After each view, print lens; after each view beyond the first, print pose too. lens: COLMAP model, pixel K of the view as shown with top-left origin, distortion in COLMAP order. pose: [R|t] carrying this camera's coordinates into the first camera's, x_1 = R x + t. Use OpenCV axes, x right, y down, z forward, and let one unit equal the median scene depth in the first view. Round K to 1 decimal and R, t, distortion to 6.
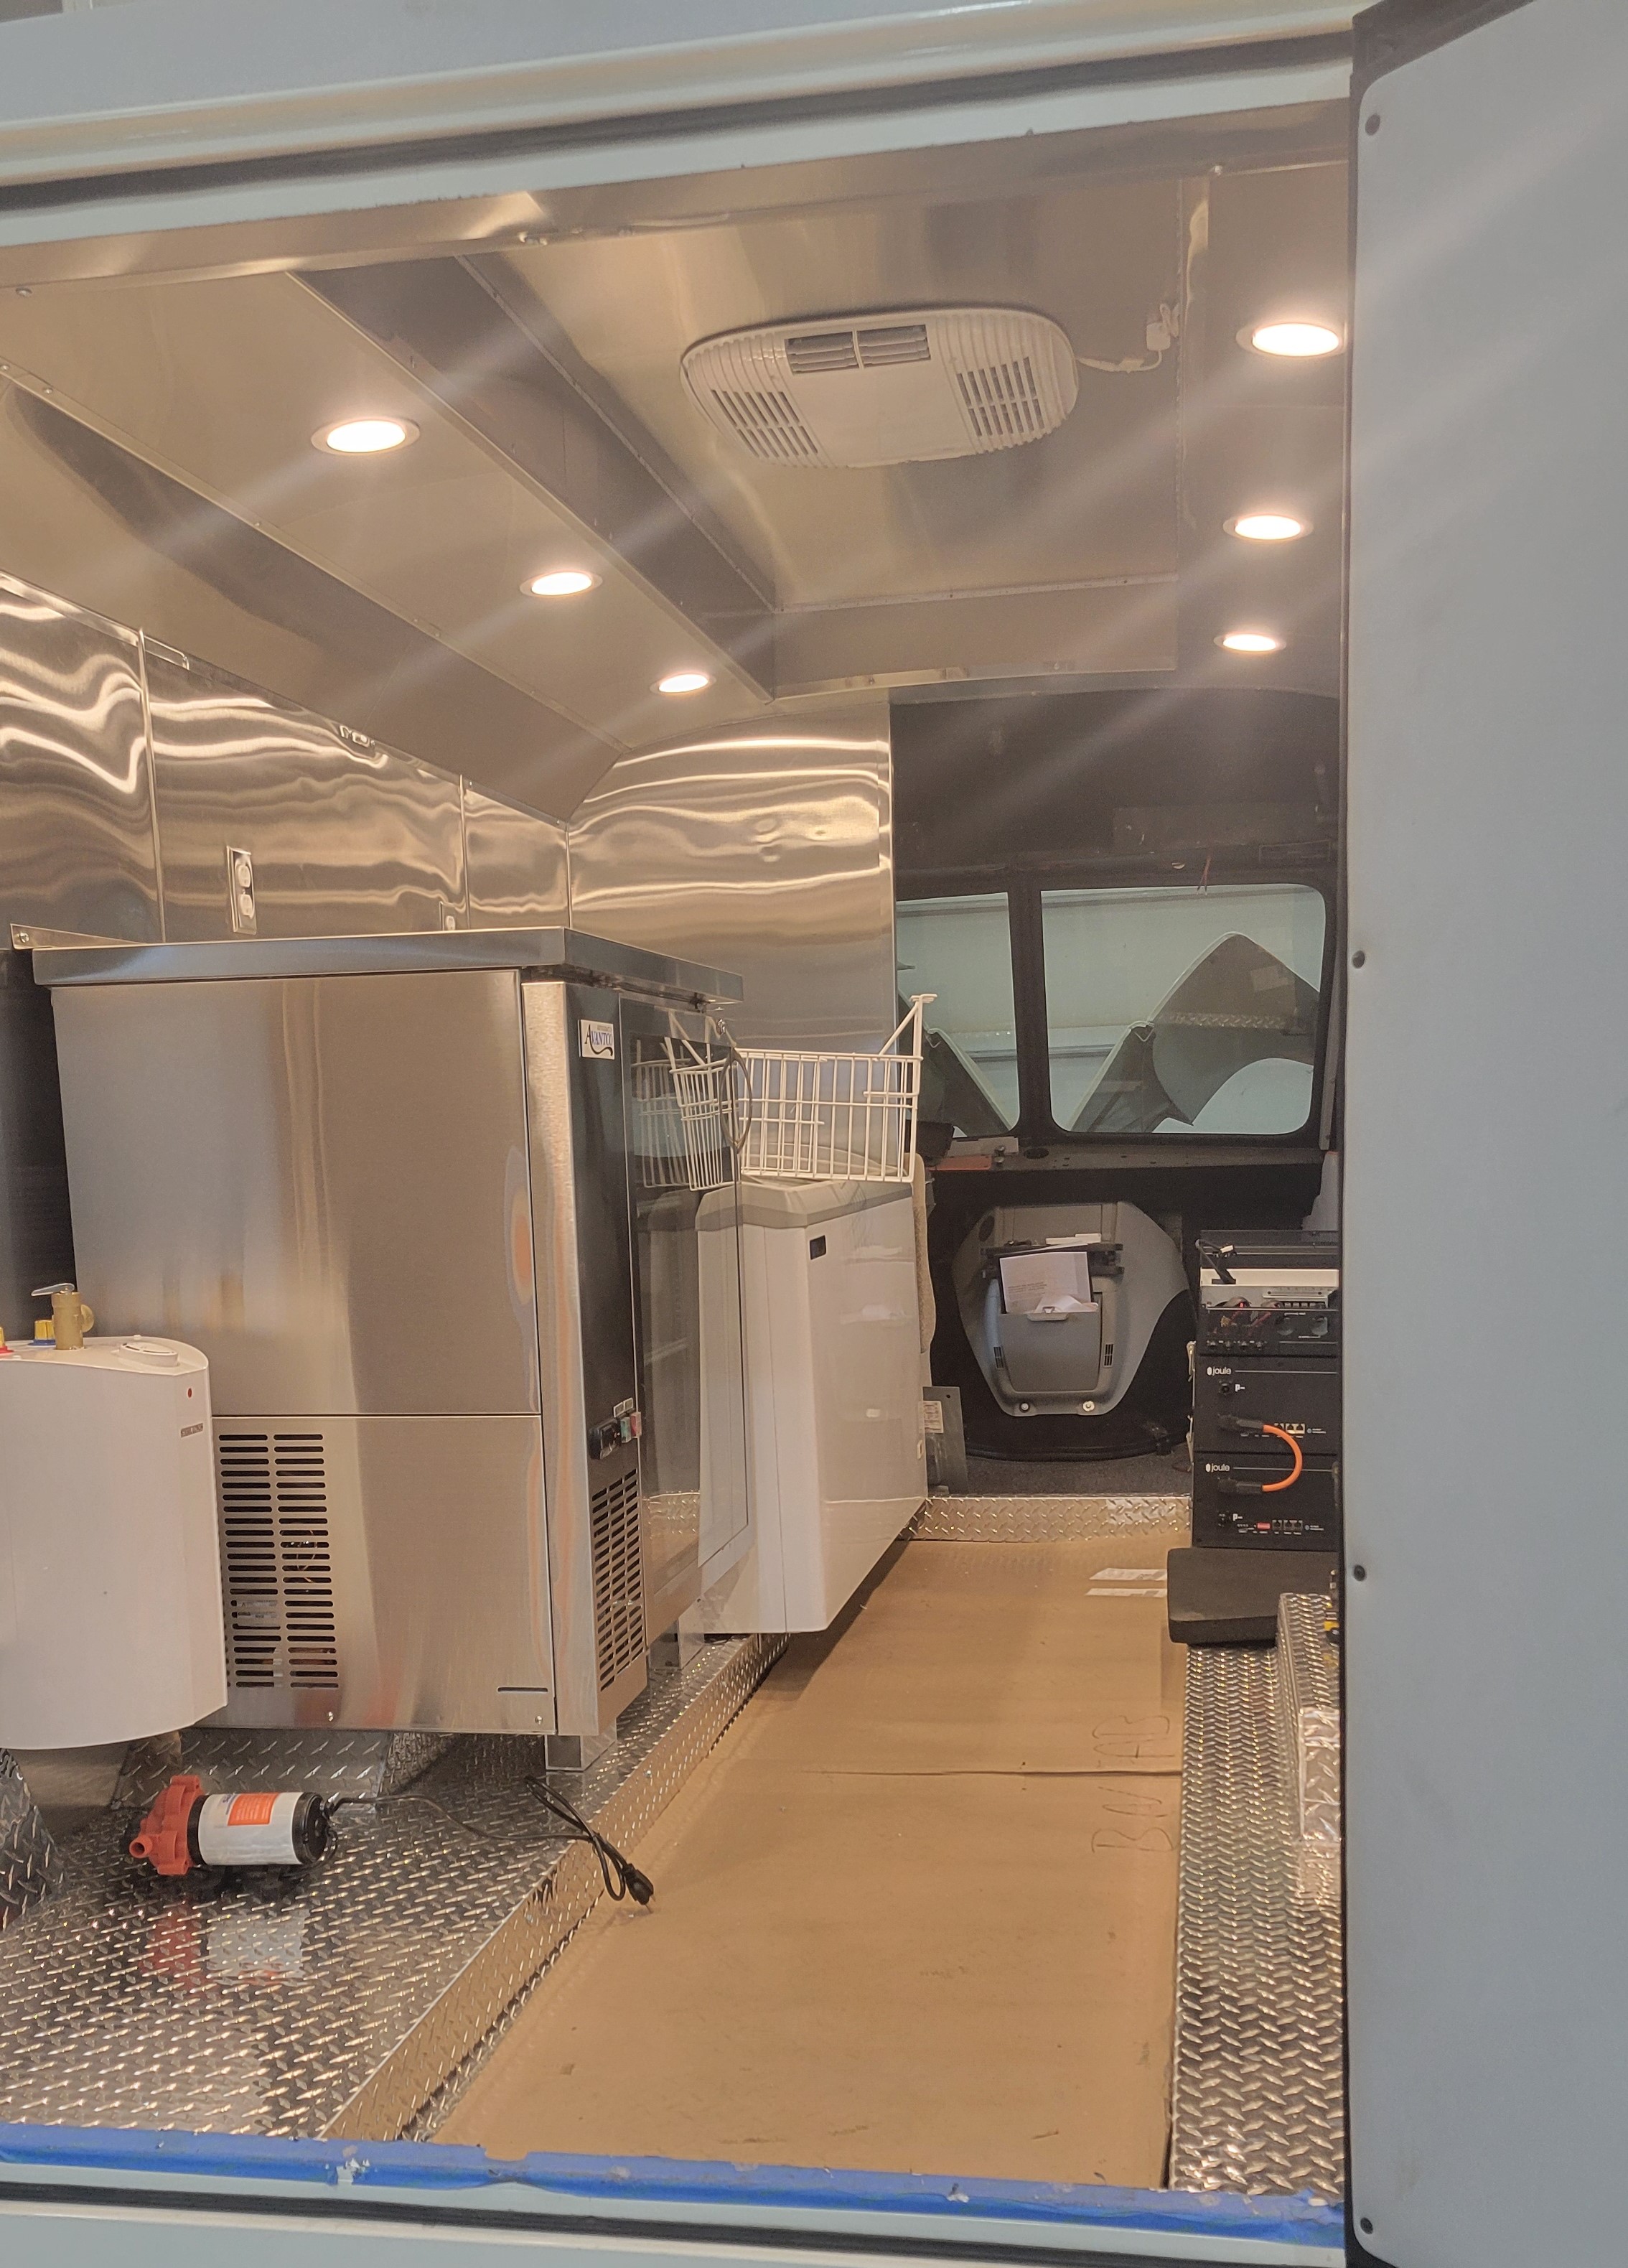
lens RADIAL K [[2169.1, 0, 812.8], [0, 2169.1, 1421.2], [0, 0, 1]] dist [0.082369, -0.031489]
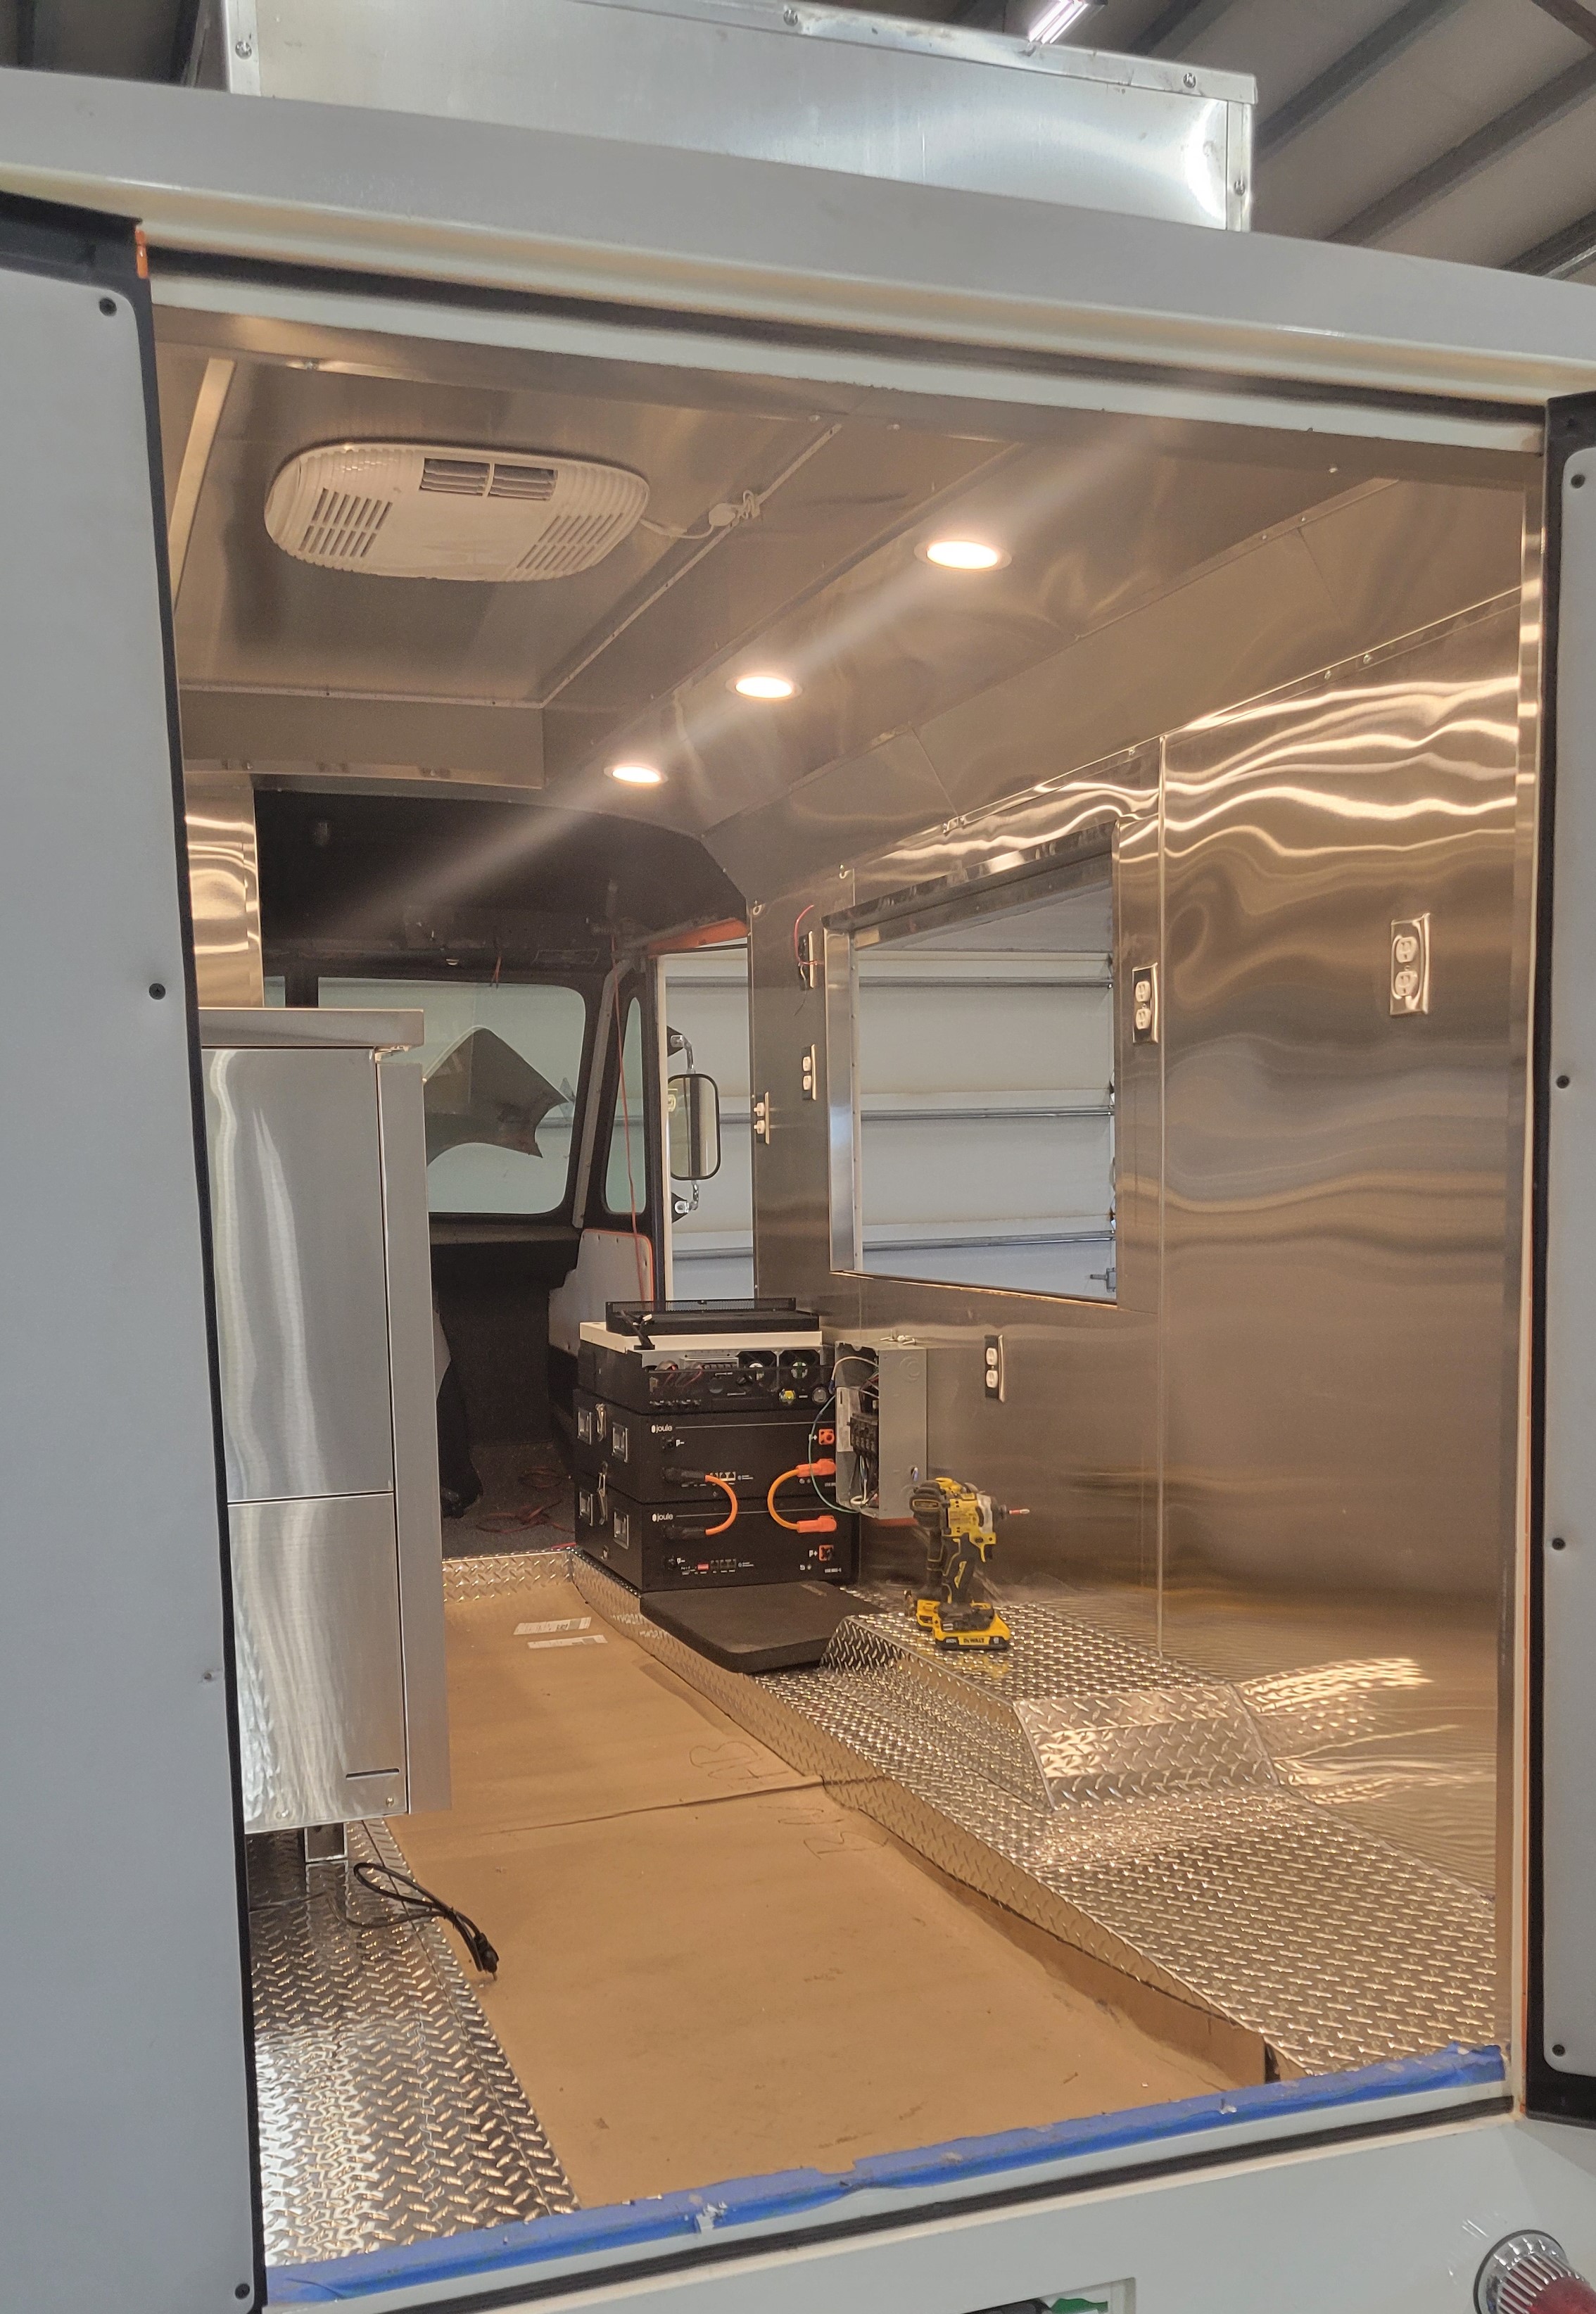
lens RADIAL K [[2133.1, 0, 797.1], [0, 2133.1, 1391.8], [0, 0, 1]] dist [0.066763, 0.014241]
pose [[0.866464, -0.041749, 0.497491, -0.333086], [0.065527, 0.997387, -0.030425, -0.004988], [-0.494921, 0.058961, 0.866935, 0.042021]]
